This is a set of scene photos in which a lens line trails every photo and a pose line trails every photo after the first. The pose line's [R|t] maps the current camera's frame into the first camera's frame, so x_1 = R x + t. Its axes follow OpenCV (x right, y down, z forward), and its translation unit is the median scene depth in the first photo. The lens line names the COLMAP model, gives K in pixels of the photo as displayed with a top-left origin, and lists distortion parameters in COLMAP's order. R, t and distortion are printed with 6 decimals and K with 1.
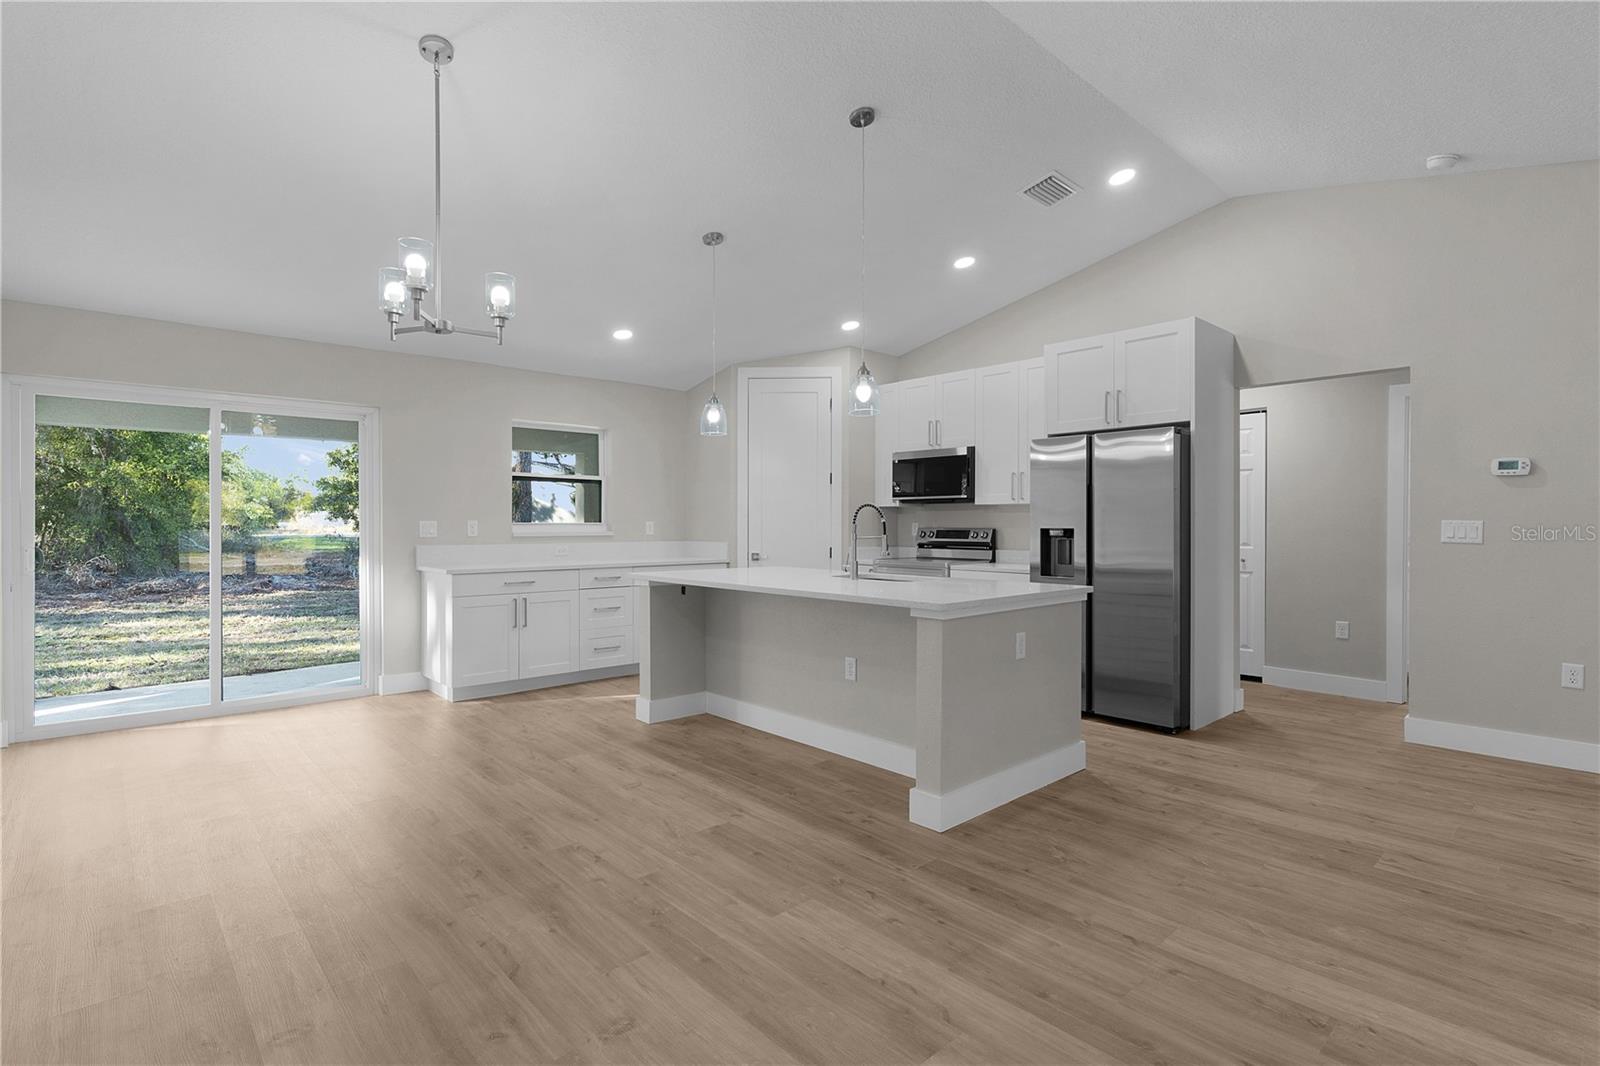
lens RADIAL K [[768.5, 0, 789.3], [0, 768.5, 528.7], [0, 0, 1]] dist [0.004331, 0.001122]
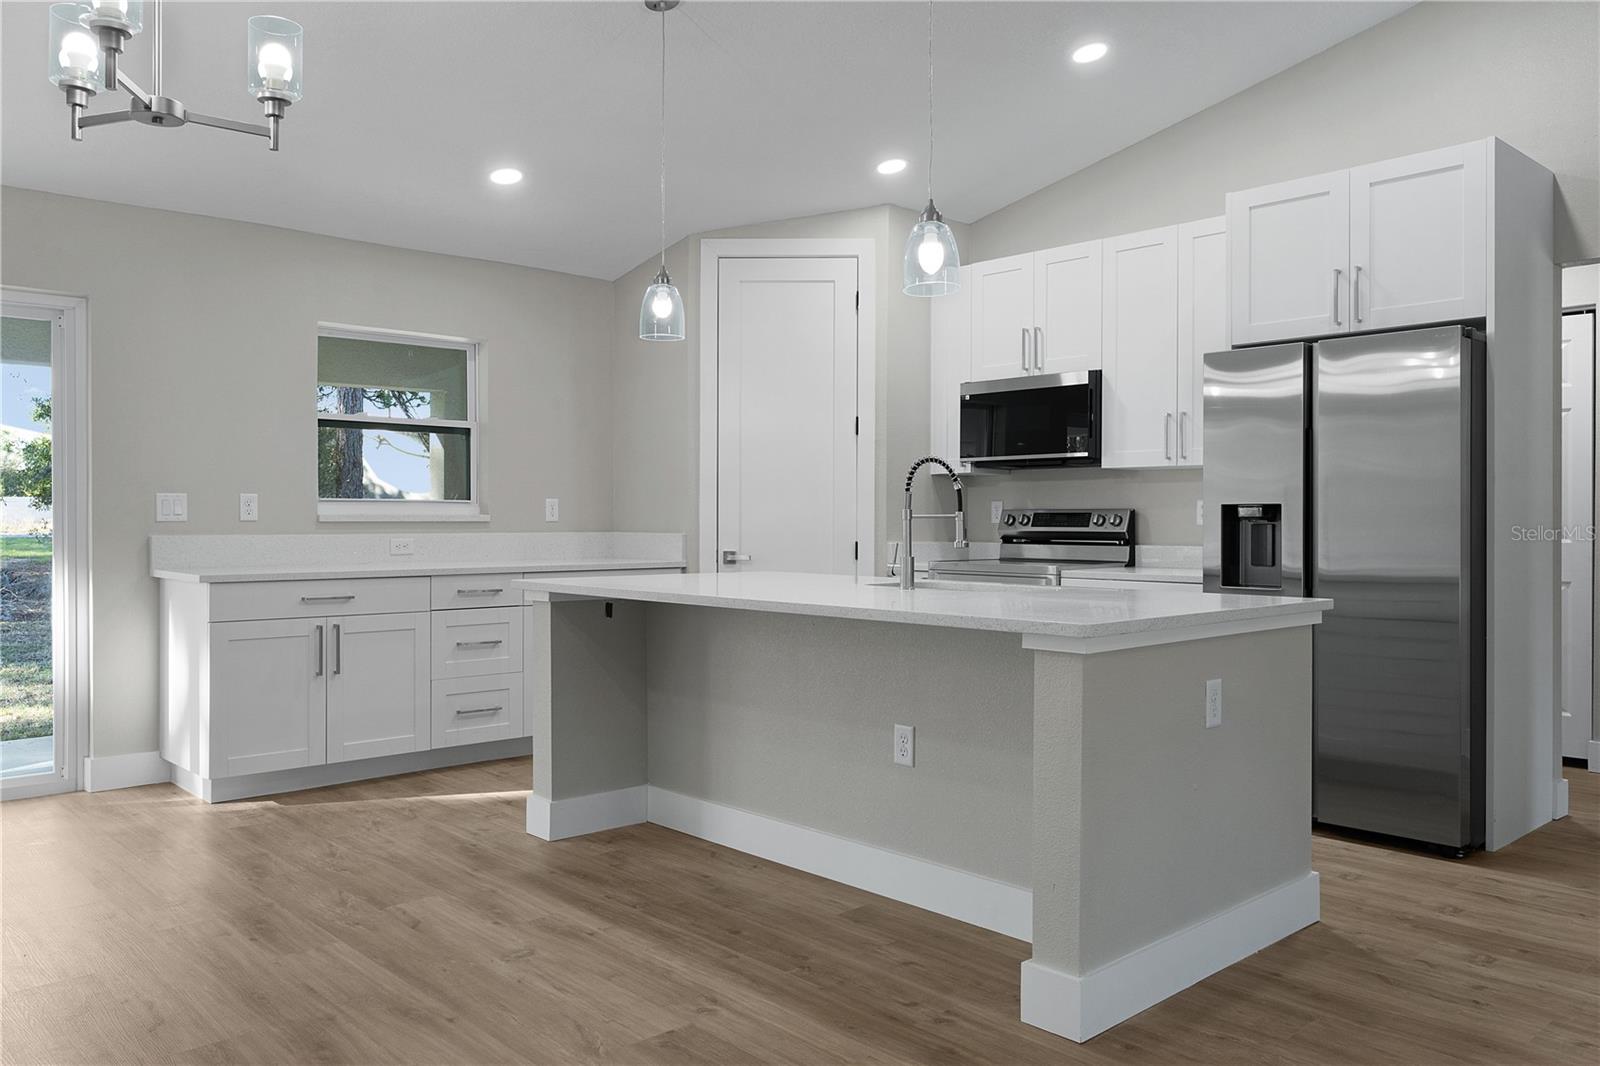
lens RADIAL K [[1209.1, 0, 784.5], [0, 1209.1, 524.1], [0, 0, 1]] dist [0.004645, 0.001179]
pose [[0.999960, 0.001095, 0.008889, -0.017118], [-0.001072, 0.999996, -0.002520, 0.021737], [-0.008892, 0.002511, 0.999957, 0.108518]]
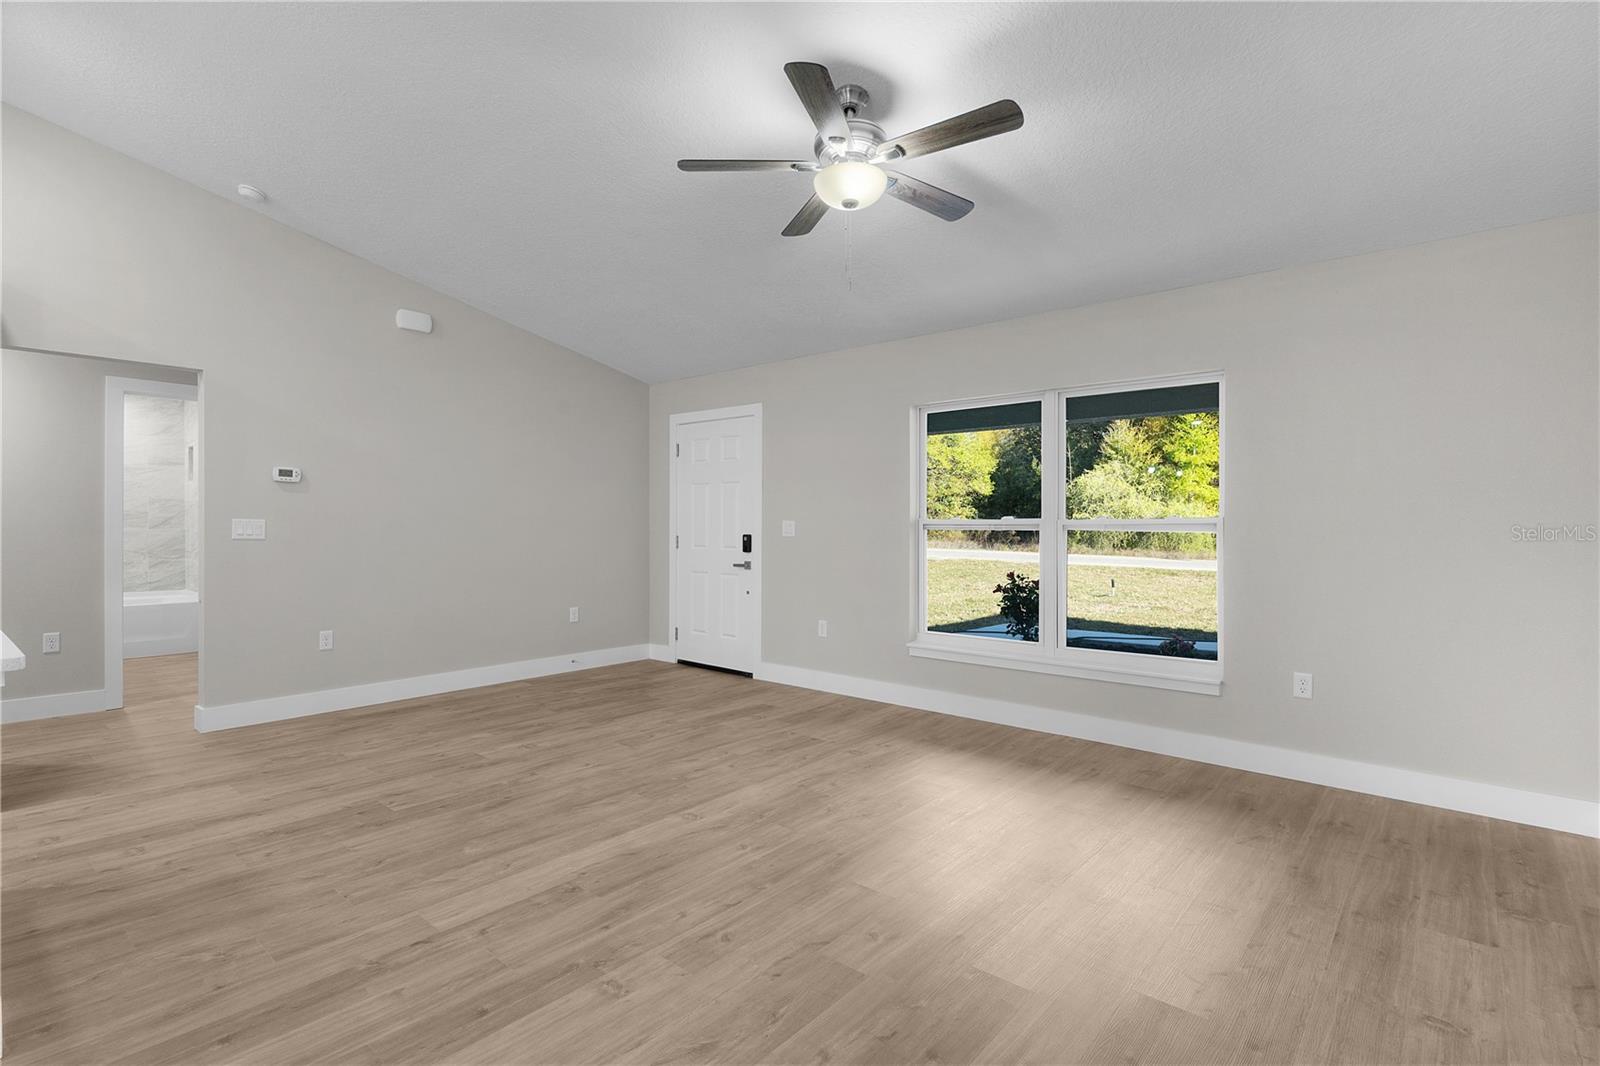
lens RADIAL K [[769.2, 0, 784.1], [0, 769.2, 527.3], [0, 0, 1]] dist [0.001594, -0.000738]
pose [[-0.111125, -0.003923, 0.993799, -0.340210], [0.003201, 0.999986, 0.004305, -0.001245], [-0.993801, 0.003660, -0.111111, 0.374553]]
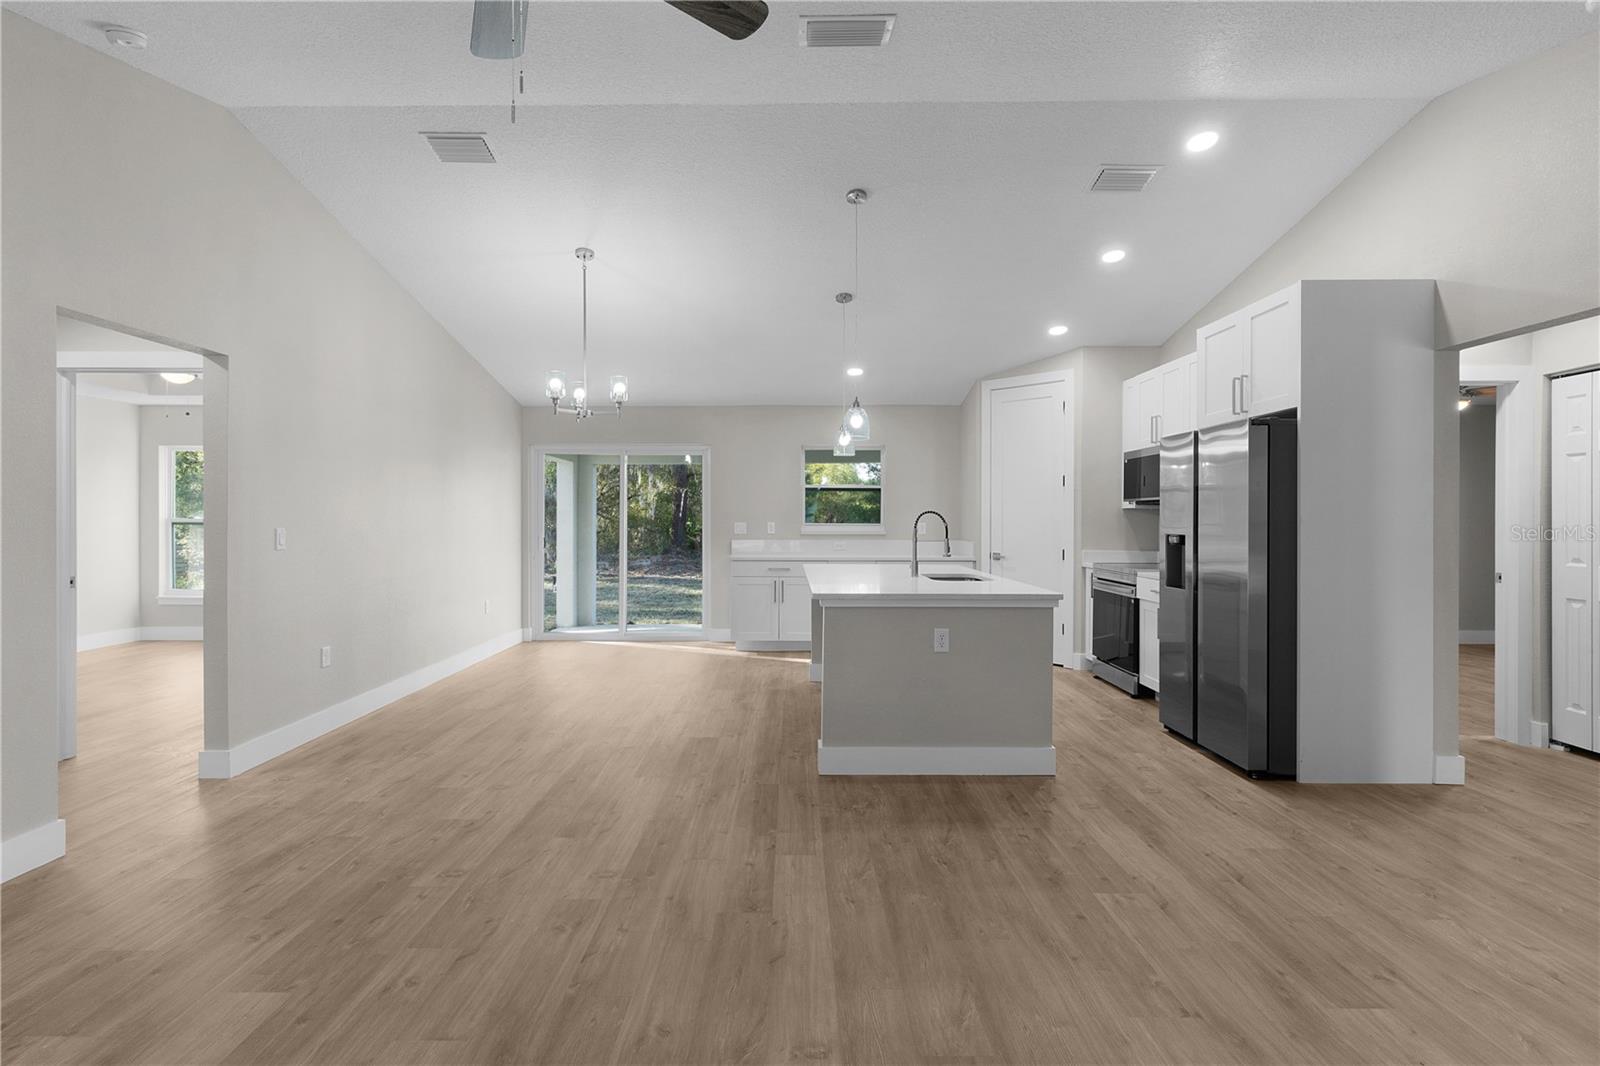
lens RADIAL K [[771.8, 0, 786.5], [0, 771.8, 521.9], [0, 0, 1]] dist [0.001496, 0.000454]
pose [[0.735946, 0.004022, -0.677028, 0.789671], [-0.005956, 0.999982, -0.000533, -0.015433], [0.677014, 0.004424, 0.735957, 0.021533]]
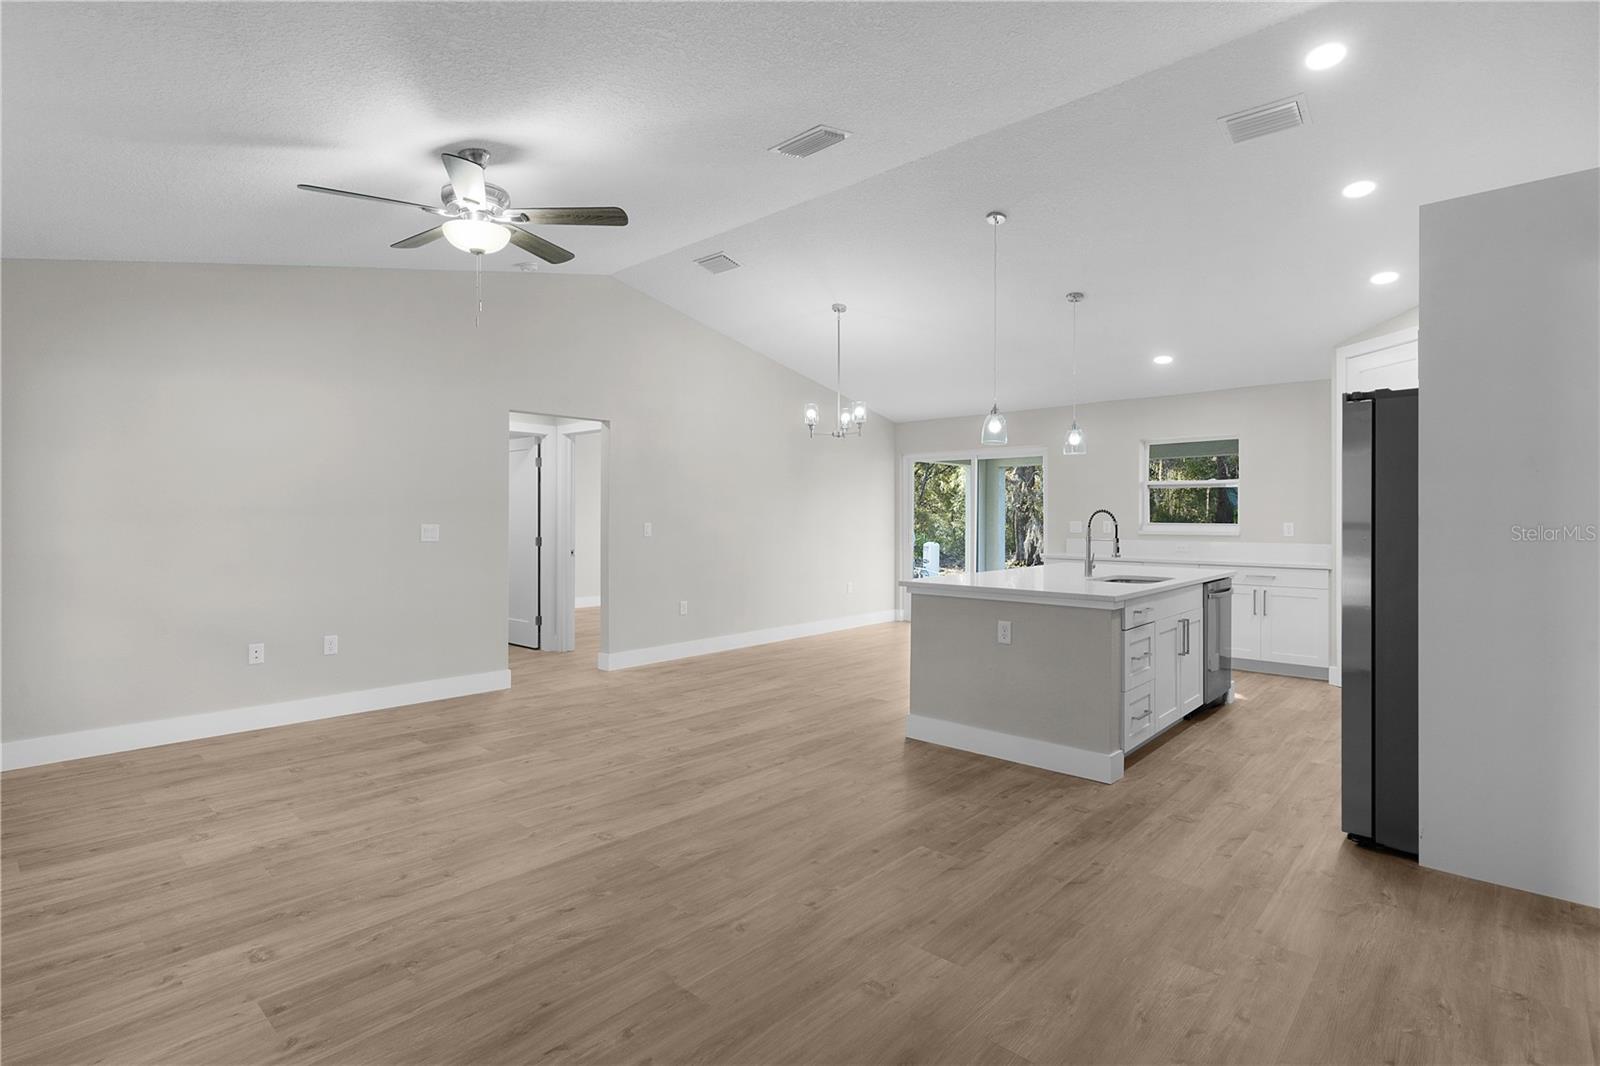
lens RADIAL K [[771.8, 0, 786.5], [0, 771.8, 521.9], [0, 0, 1]] dist [0.001496, 0.000454]
pose [[0.085388, 0.007054, -0.996323, 1.285740], [-0.007952, 0.999948, 0.006398, -0.020091], [0.996316, 0.007377, 0.085439, 0.499229]]
